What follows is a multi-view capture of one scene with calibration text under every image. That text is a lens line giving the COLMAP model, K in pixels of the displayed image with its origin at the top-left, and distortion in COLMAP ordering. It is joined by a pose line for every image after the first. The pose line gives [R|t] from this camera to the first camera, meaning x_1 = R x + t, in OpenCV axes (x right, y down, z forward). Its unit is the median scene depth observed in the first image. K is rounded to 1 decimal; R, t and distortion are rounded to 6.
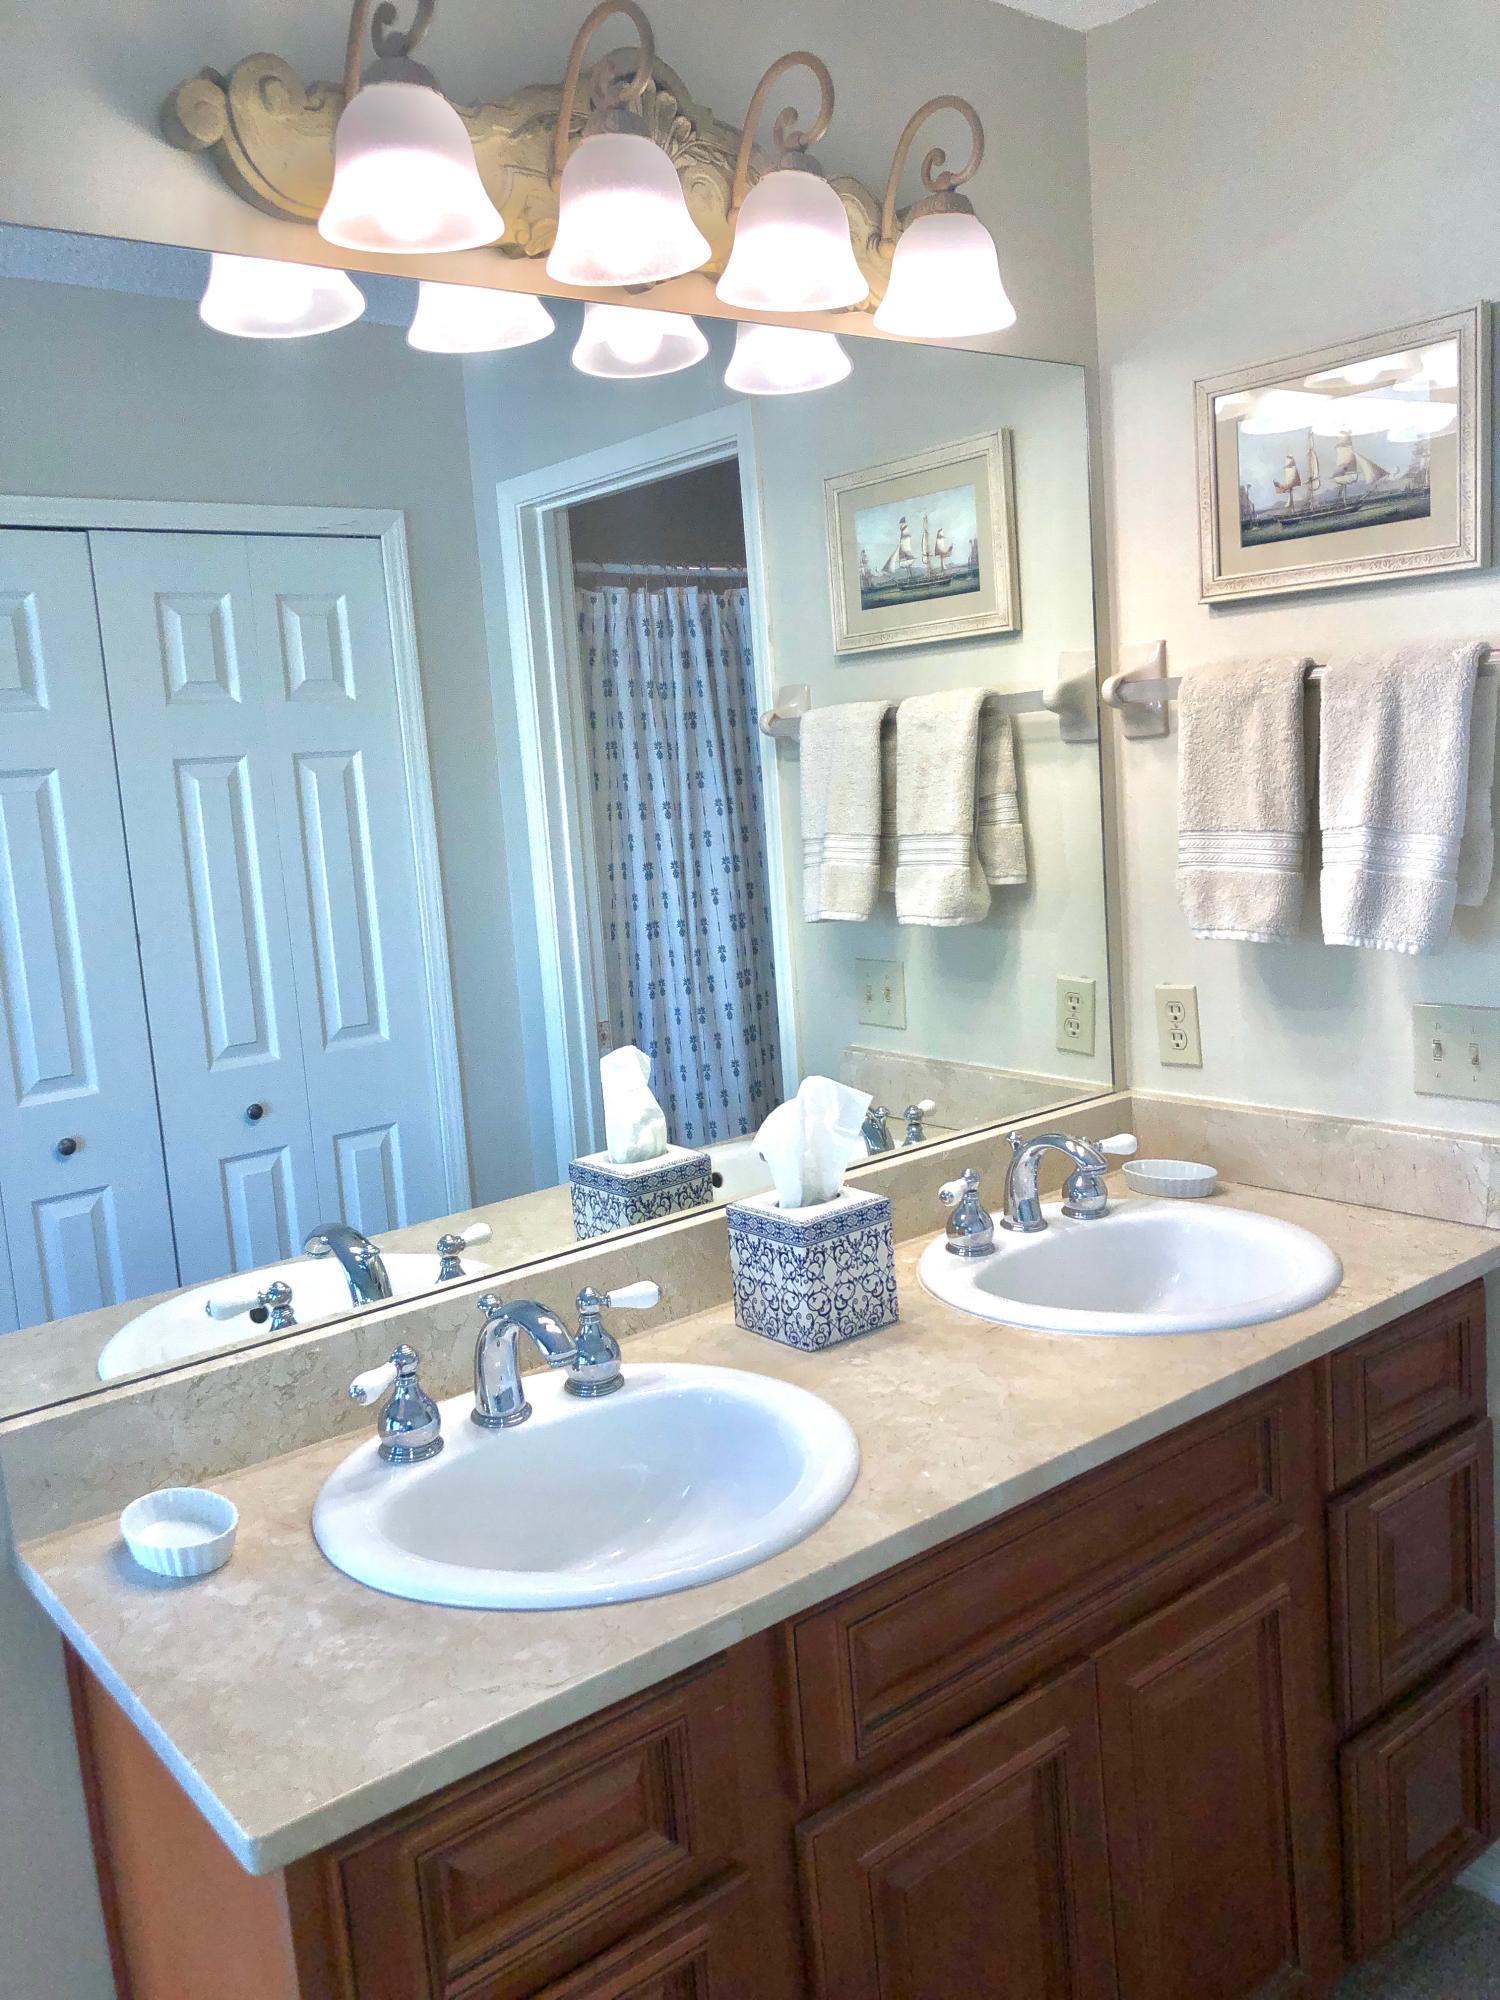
lens RADIAL K [[1646.9, 0, 757.4], [0, 1646.9, 1007.5], [0, 0, 1]] dist [0.018609, -0.012561]
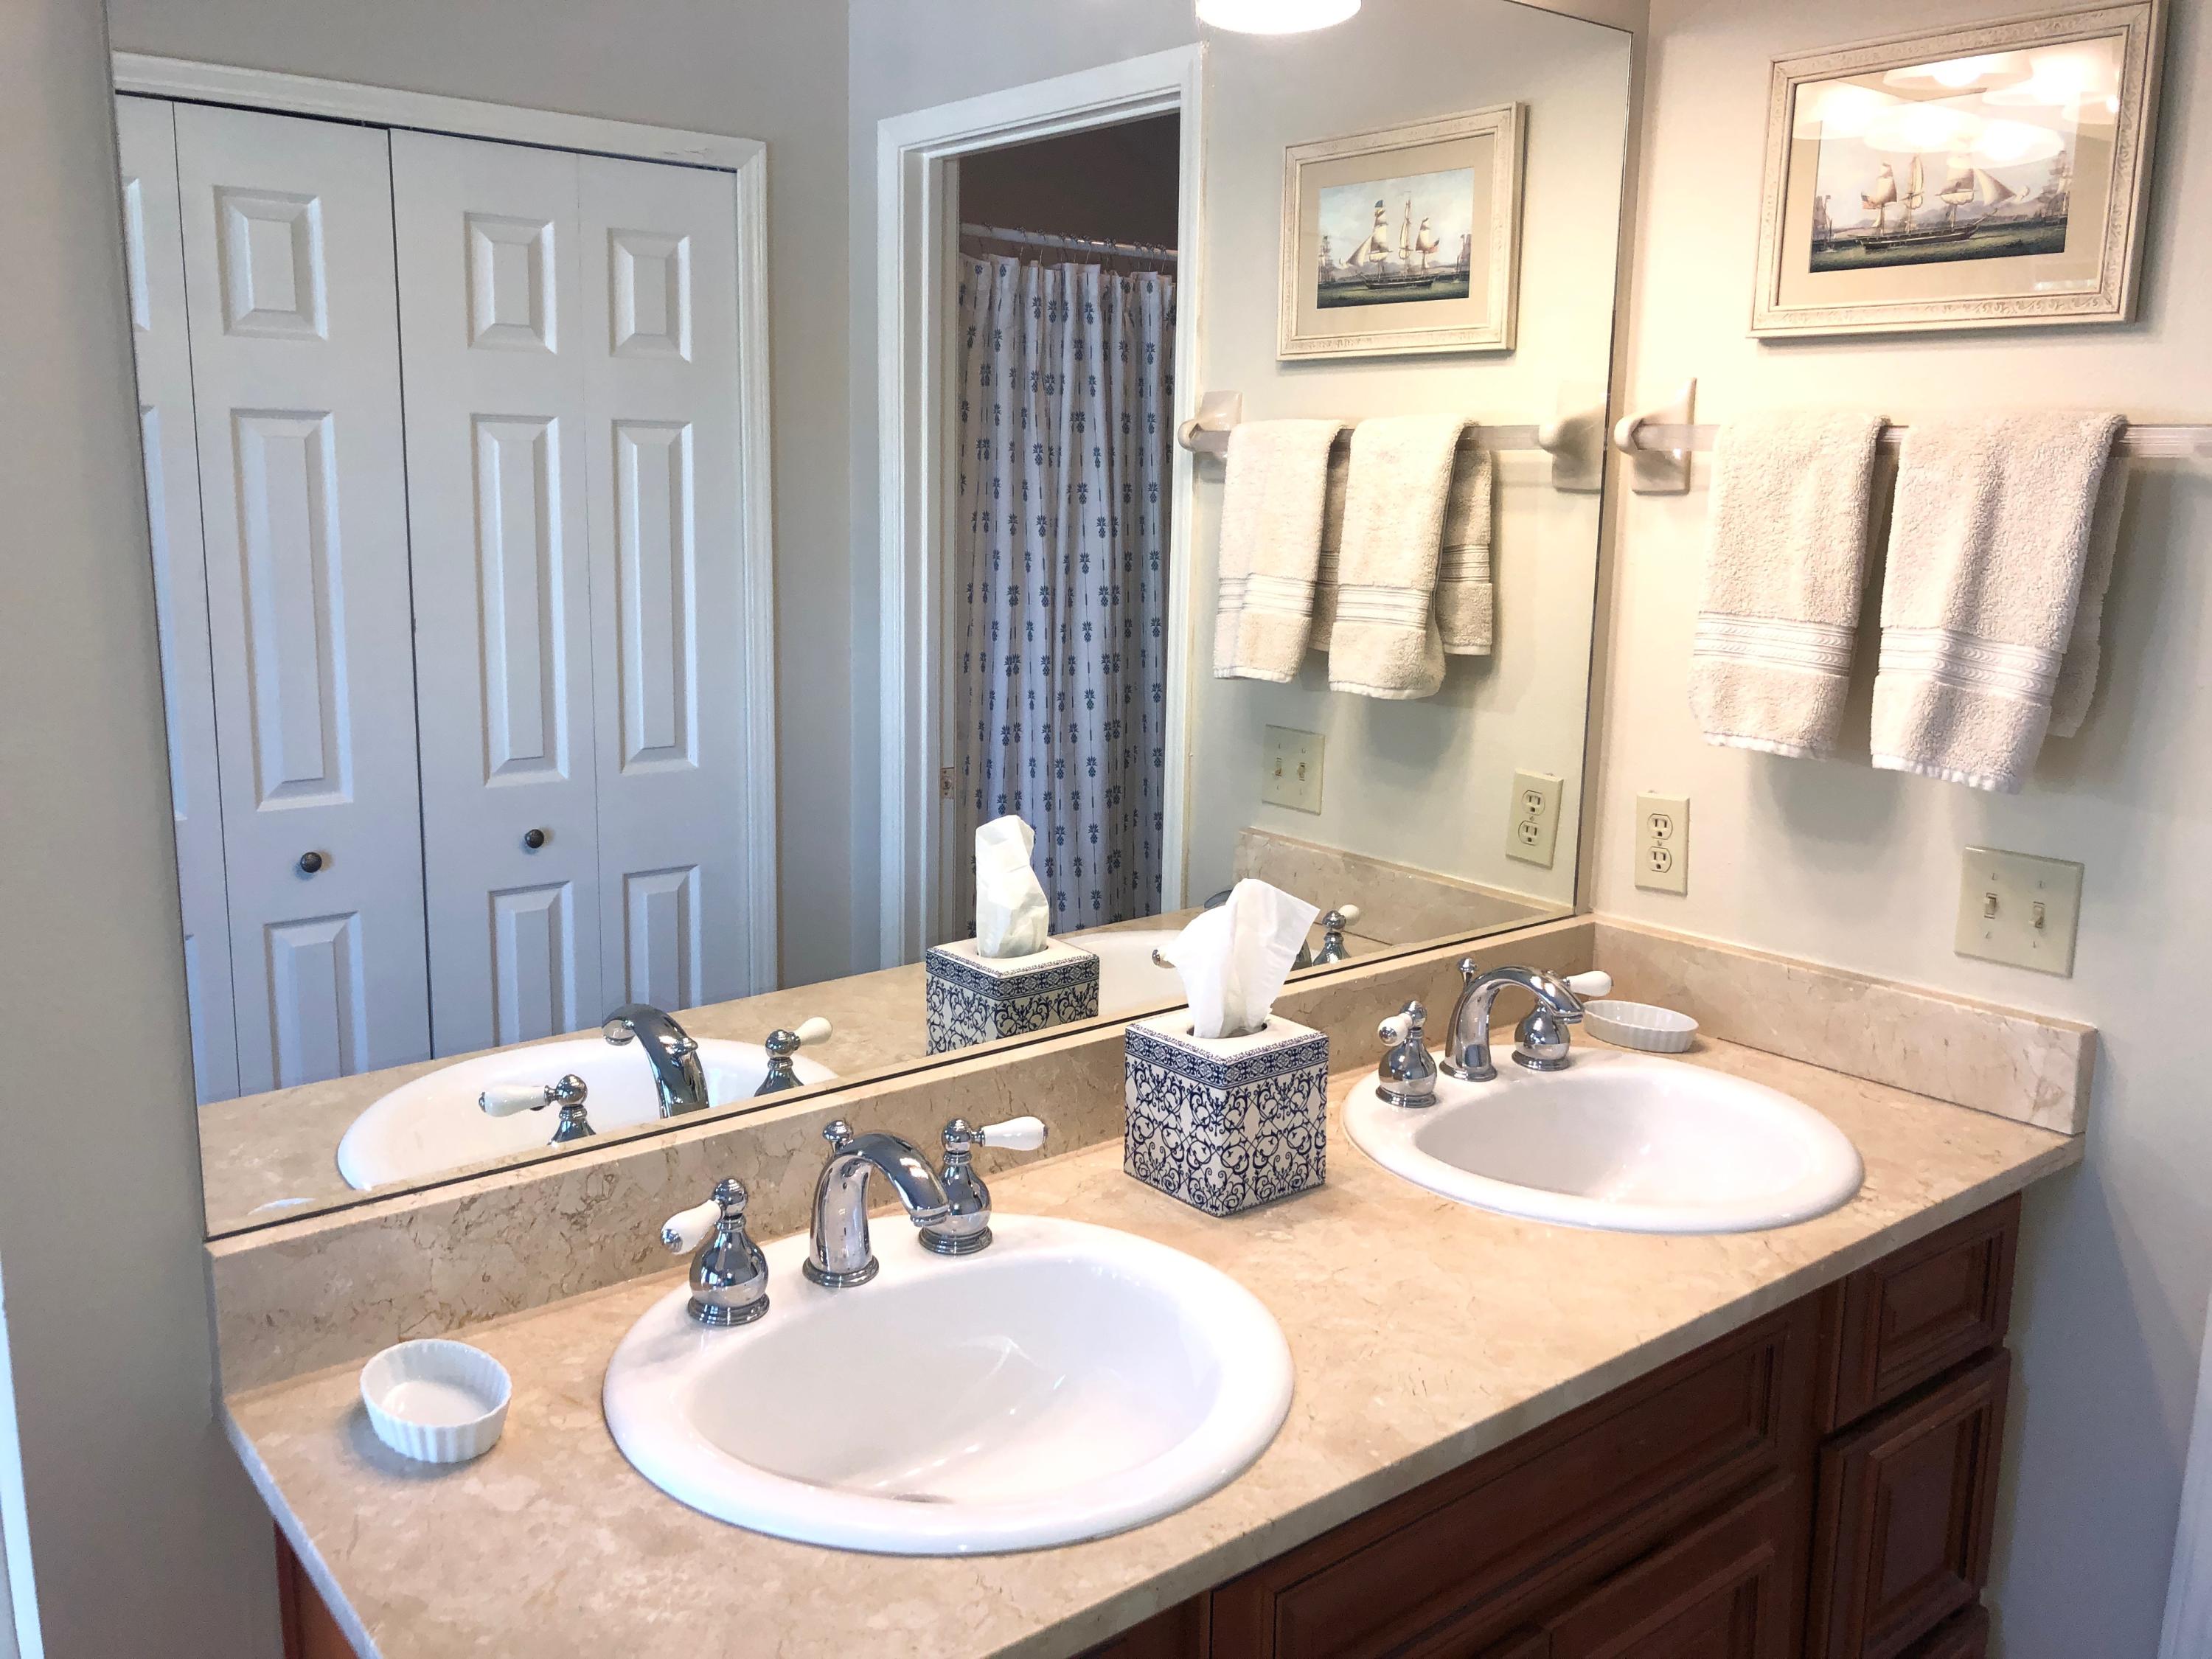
lens RADIAL K [[1821.5, 0, 1097.5], [0, 1821.5, 810.2], [0, 0, 1]] dist [0.018609, -0.012561]
pose [[0.996093, 0.086961, 0.015345, -0.051031], [-0.087433, 0.995612, 0.033349, -0.013190], [-0.012378, -0.034560, 0.999326, 0.094726]]
